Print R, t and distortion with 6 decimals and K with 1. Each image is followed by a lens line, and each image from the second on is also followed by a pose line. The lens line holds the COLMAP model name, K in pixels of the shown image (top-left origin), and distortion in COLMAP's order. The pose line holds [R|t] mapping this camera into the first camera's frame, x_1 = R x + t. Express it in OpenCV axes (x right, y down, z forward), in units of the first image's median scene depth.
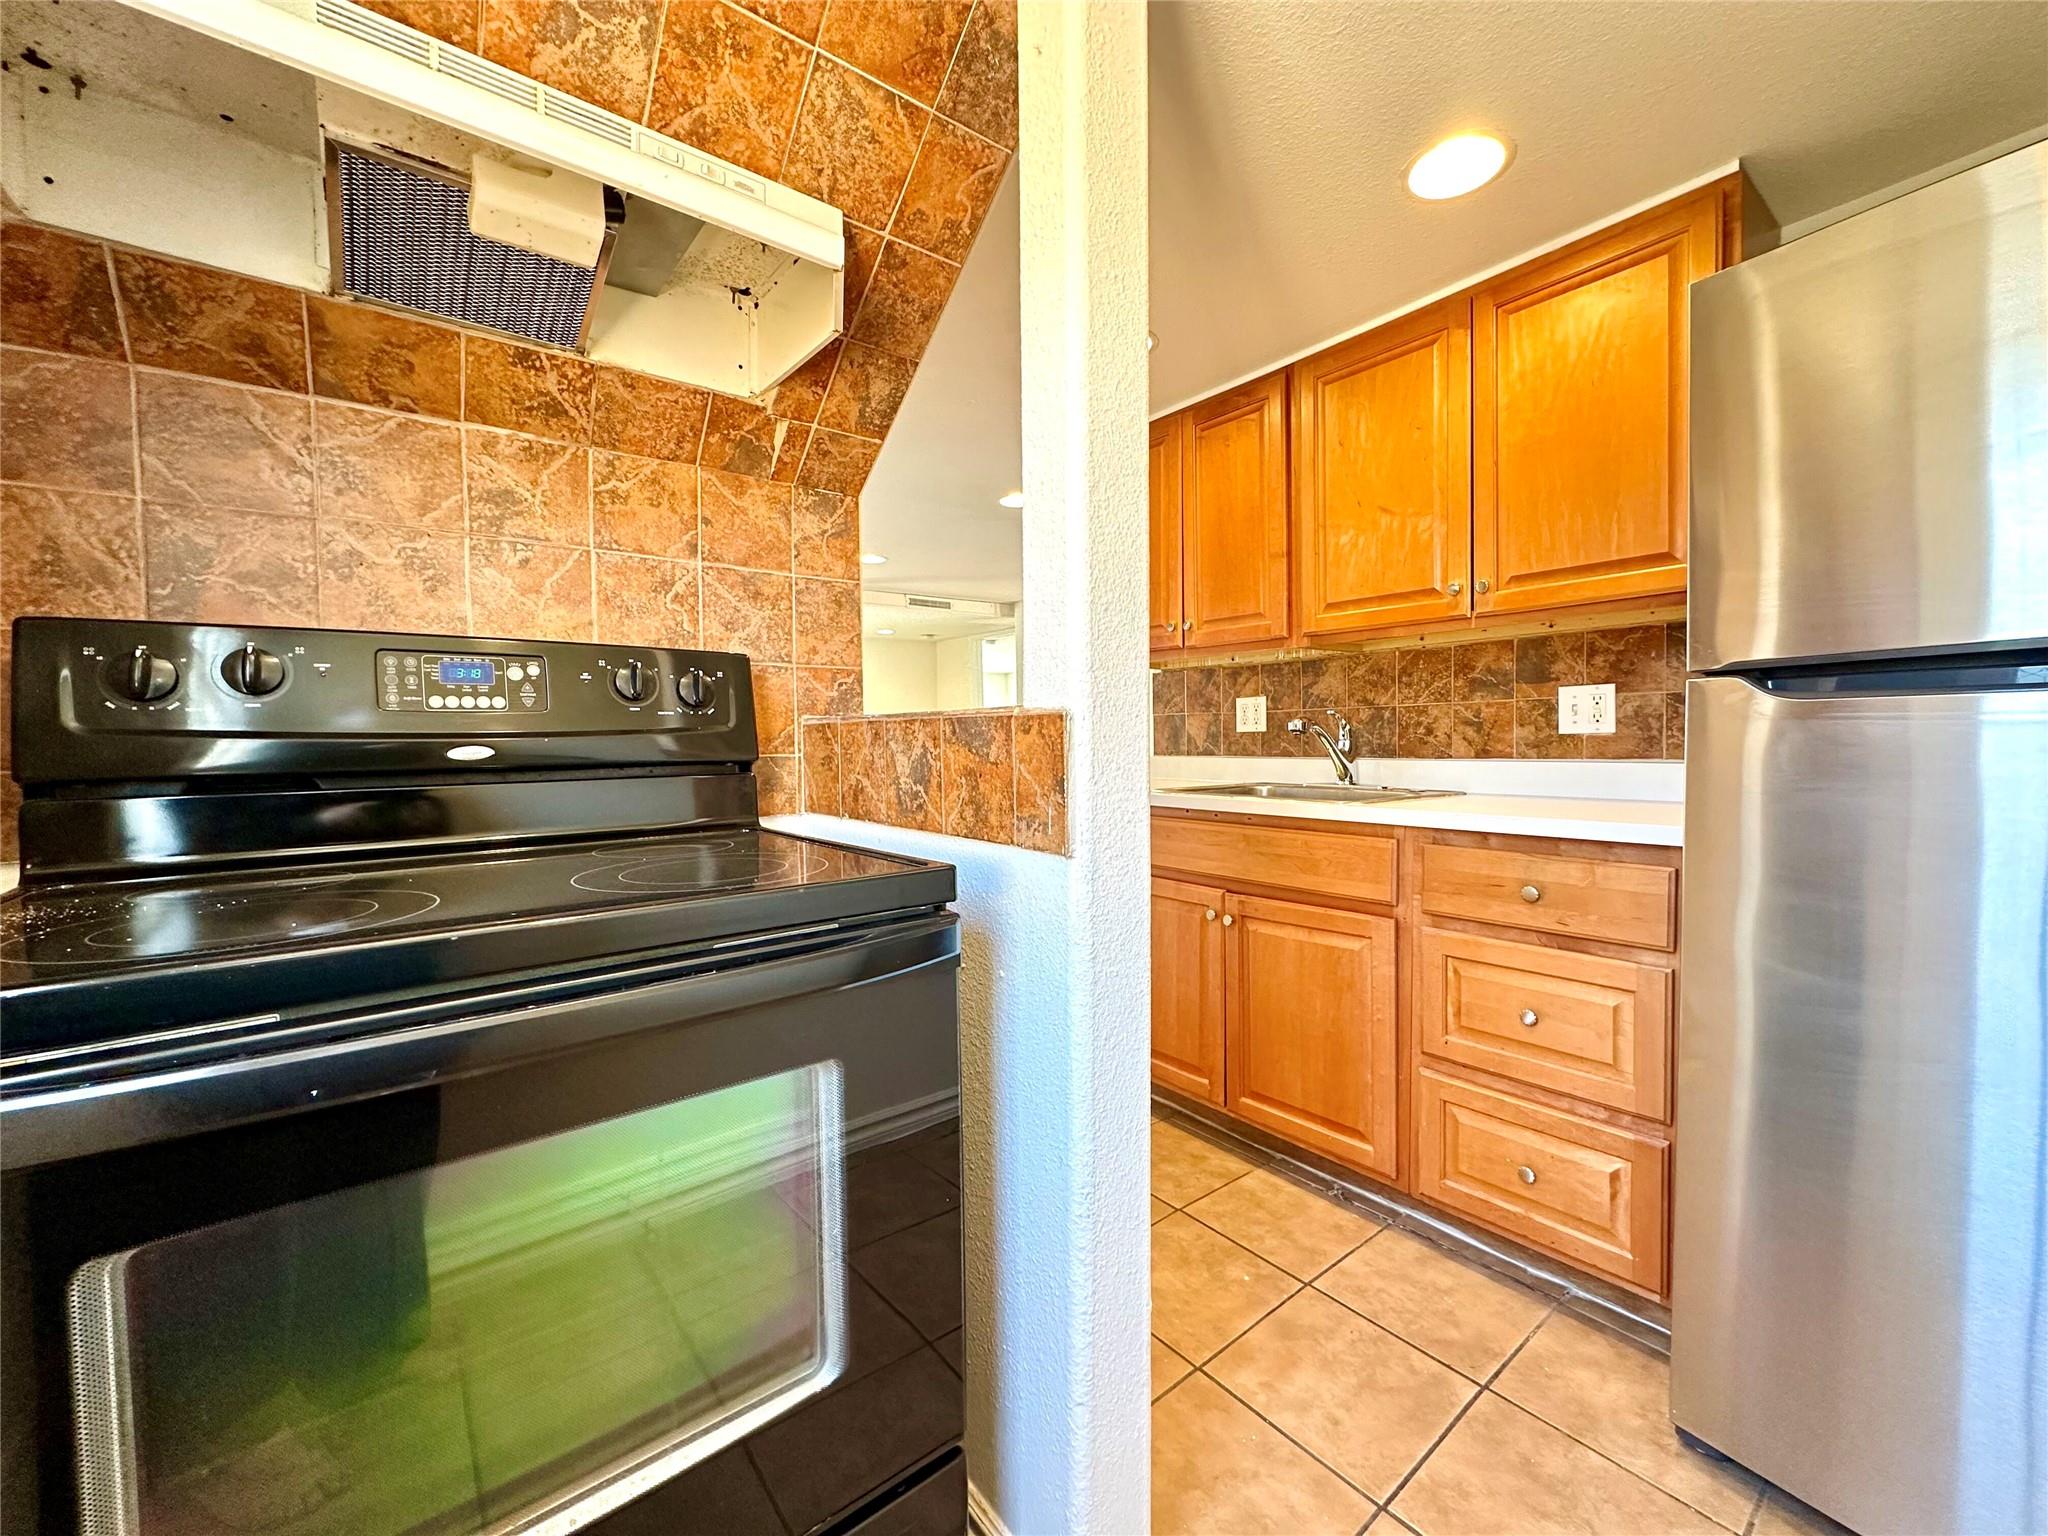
lens RADIAL K [[813.3, 0, 1024.0], [0, 813.3, 768.0], [0, 0, 1]] dist [-0.002250, -0.000110]
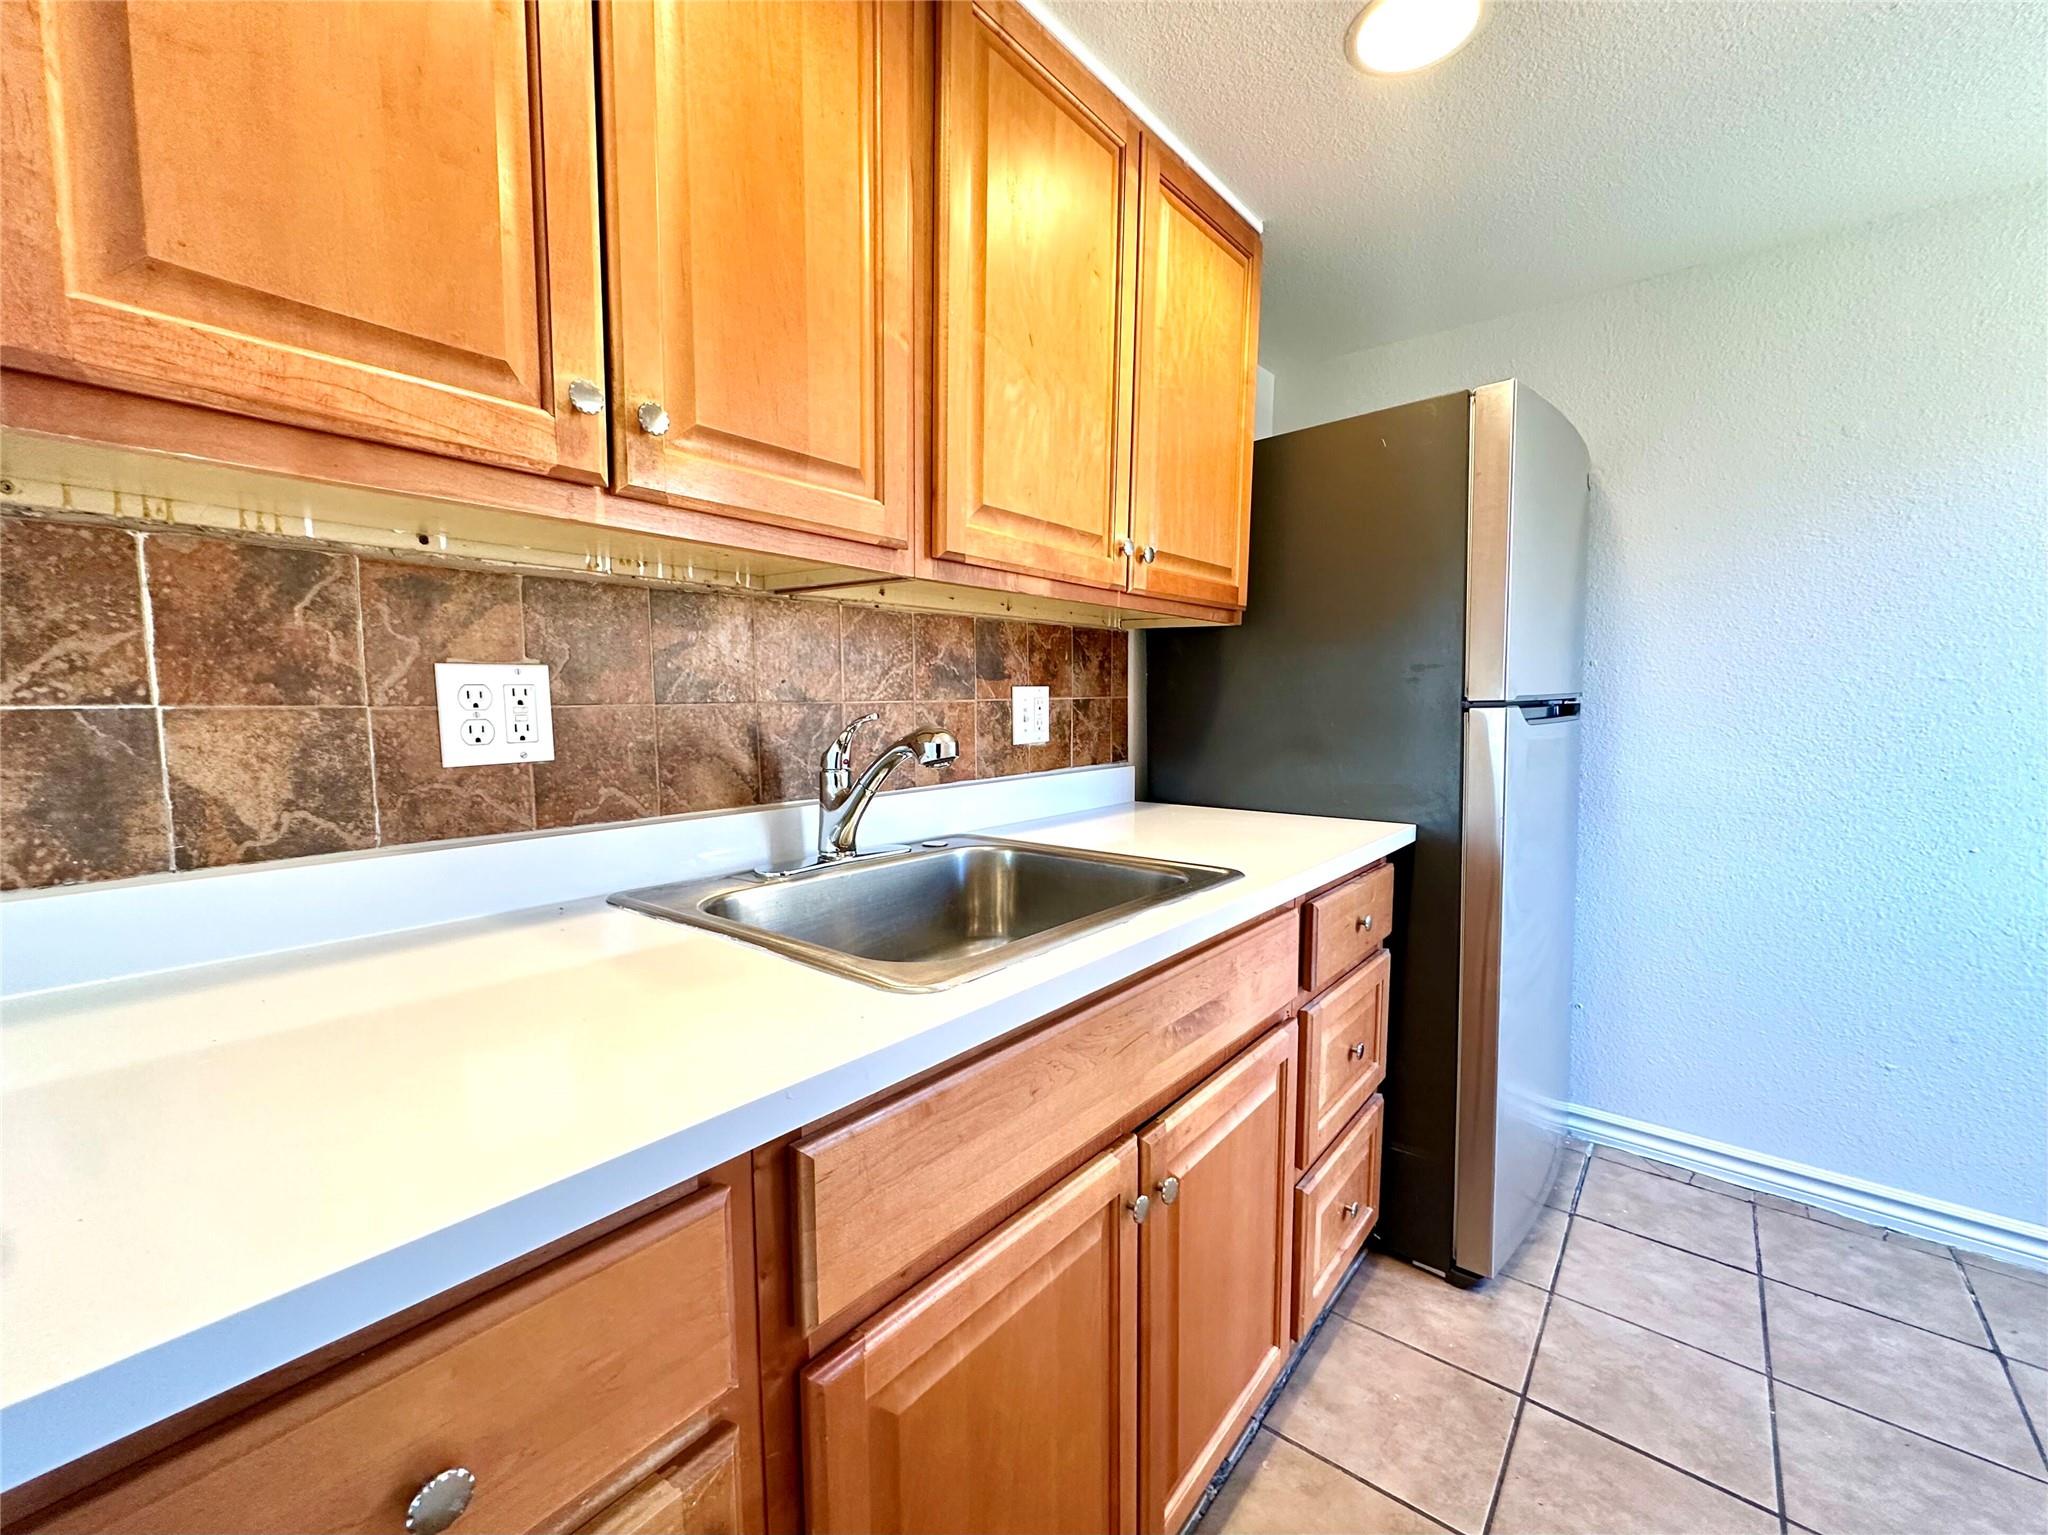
lens RADIAL K [[843.2, 0, 1018.4], [0, 843.2, 778.6], [0, 0, 1]] dist [-0.004555, -0.000251]
pose [[-0.221626, -0.093238, 0.970664, -0.153909], [0.028248, 0.994387, 0.101966, -0.088341], [-0.974722, 0.050018, -0.217748, 1.108630]]
